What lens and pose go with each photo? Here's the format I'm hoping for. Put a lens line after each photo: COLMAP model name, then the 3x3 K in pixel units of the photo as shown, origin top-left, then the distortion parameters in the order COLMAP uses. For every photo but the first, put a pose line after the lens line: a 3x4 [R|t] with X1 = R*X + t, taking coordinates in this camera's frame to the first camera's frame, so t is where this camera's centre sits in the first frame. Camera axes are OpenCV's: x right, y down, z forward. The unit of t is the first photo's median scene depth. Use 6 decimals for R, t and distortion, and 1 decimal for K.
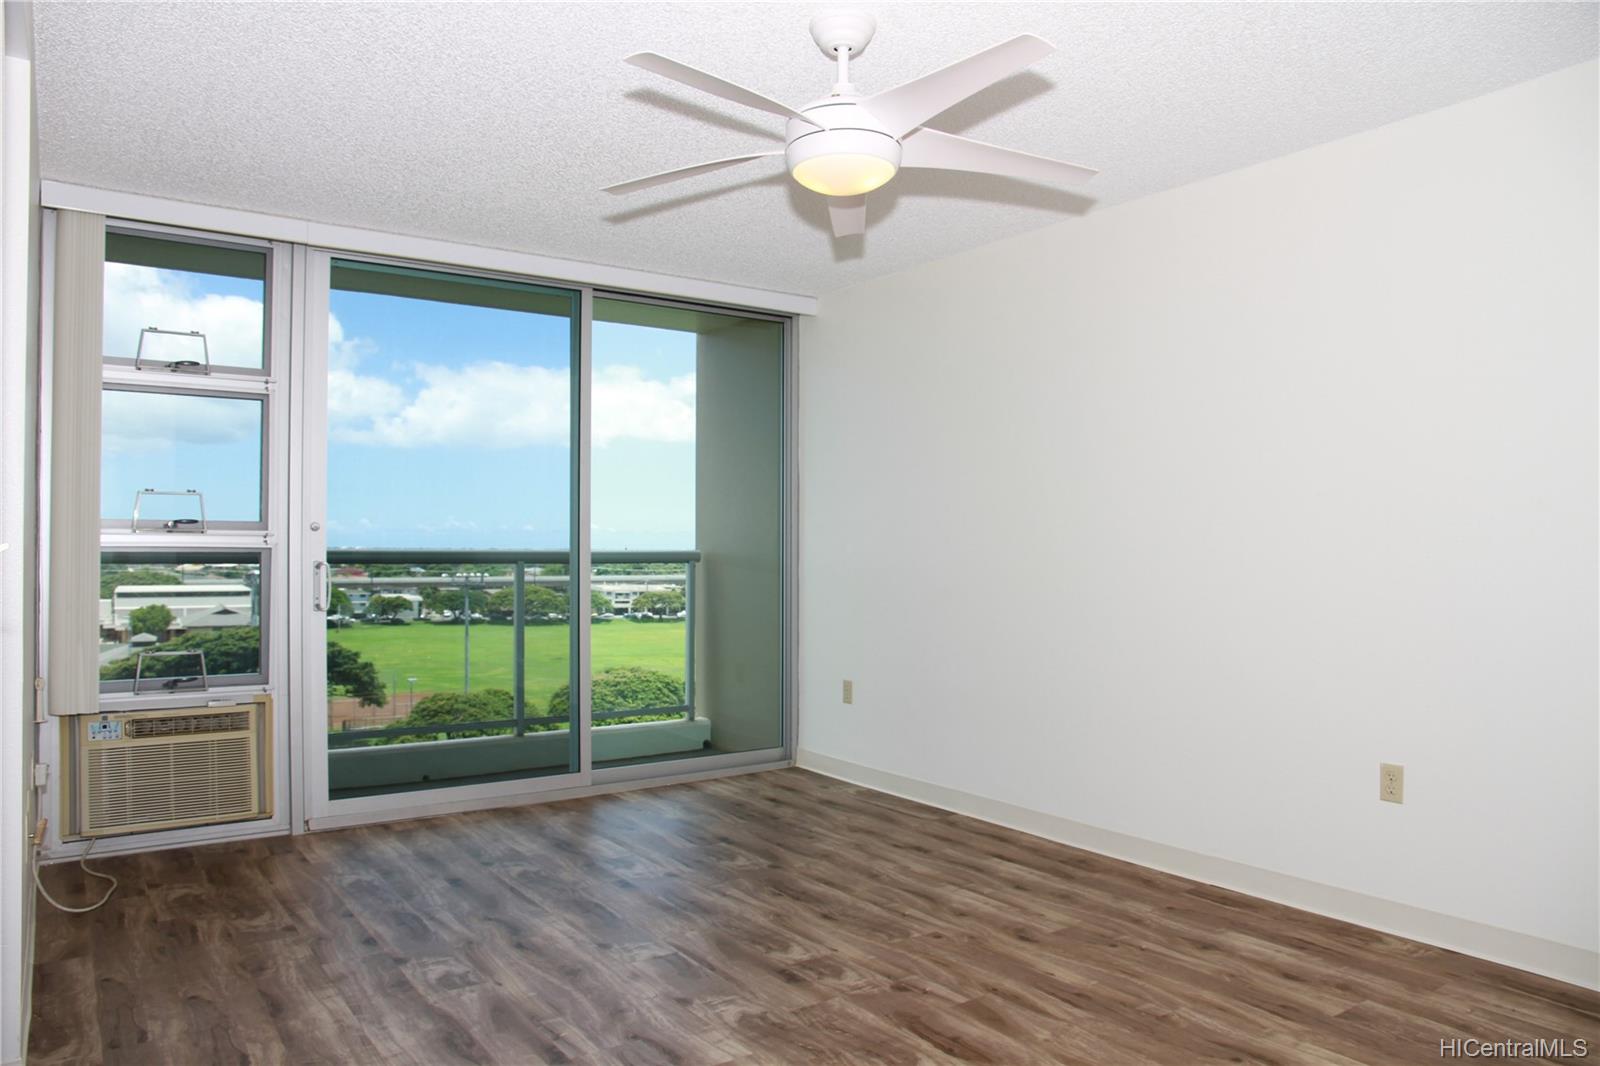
lens RADIAL K [[1106.2, 0, 770.9], [0, 1106.2, 529.7], [0, 0, 1]] dist [-0.090007, 0.051165]
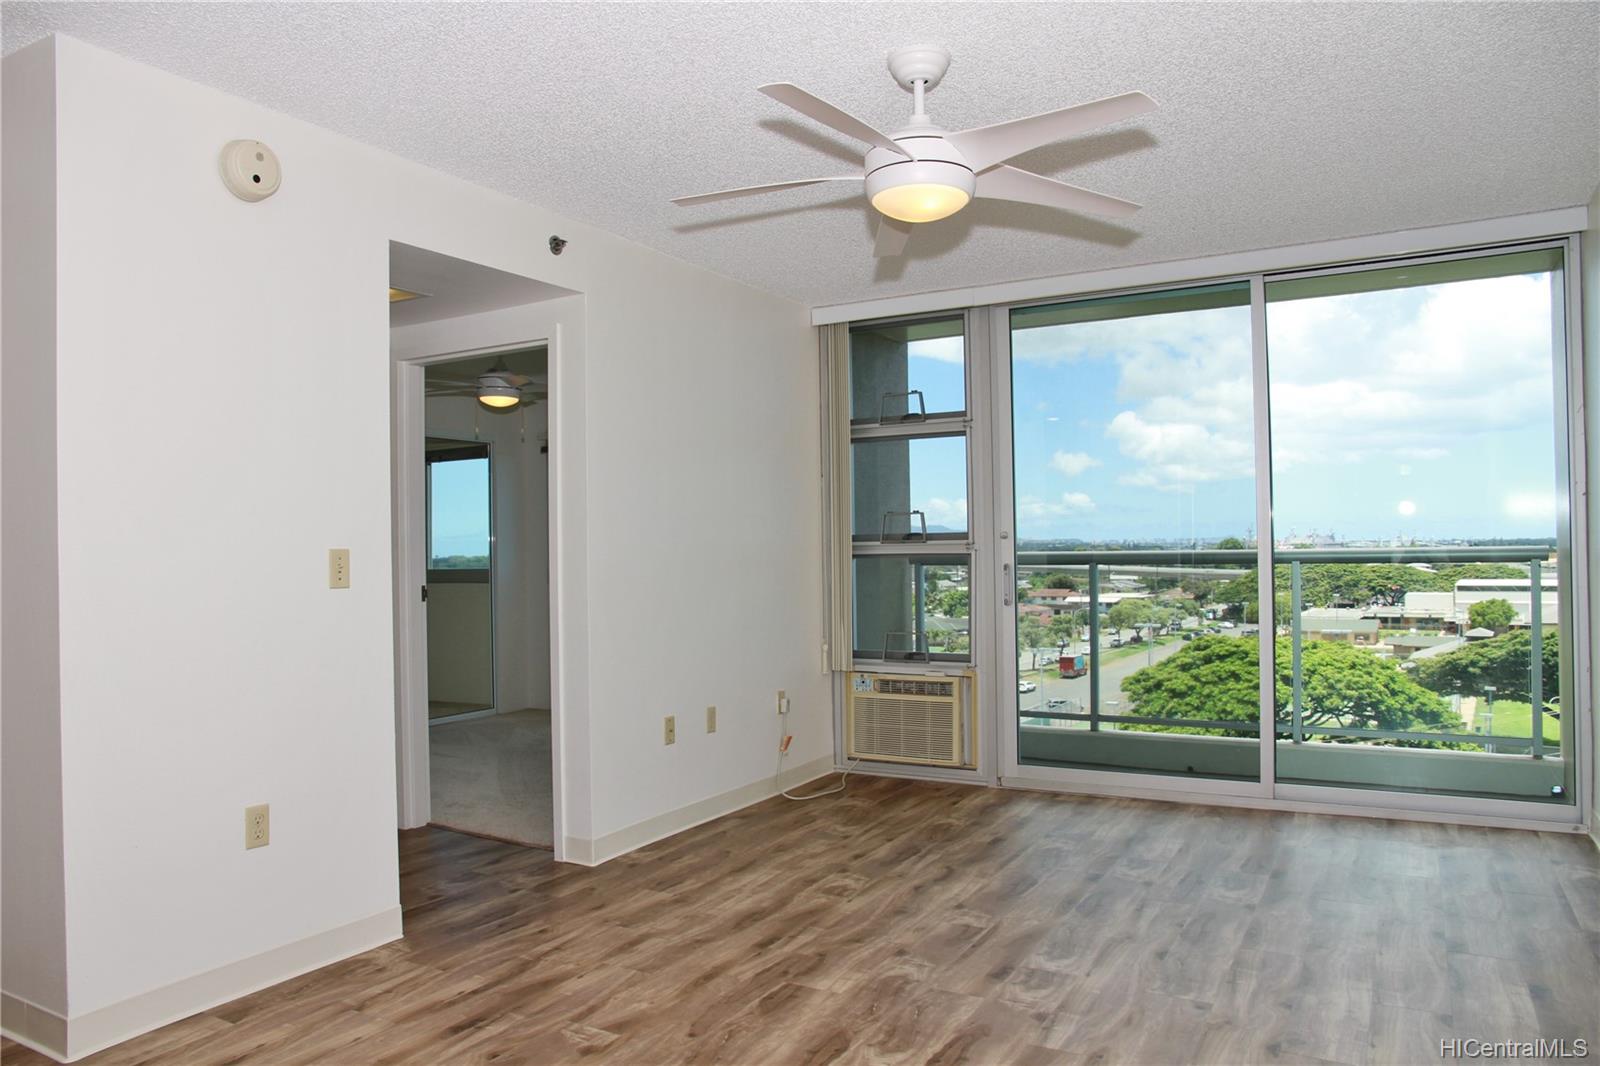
lens RADIAL K [[1106.2, 0, 788.5], [0, 1106.2, 531.6], [0, 0, 1]] dist [-0.090007, 0.051165]
pose [[0.422947, -0.024982, -0.905810, 0.773127], [0.032641, 0.999391, -0.012321, -0.000290], [0.905566, -0.024356, 0.423505, 0.349328]]
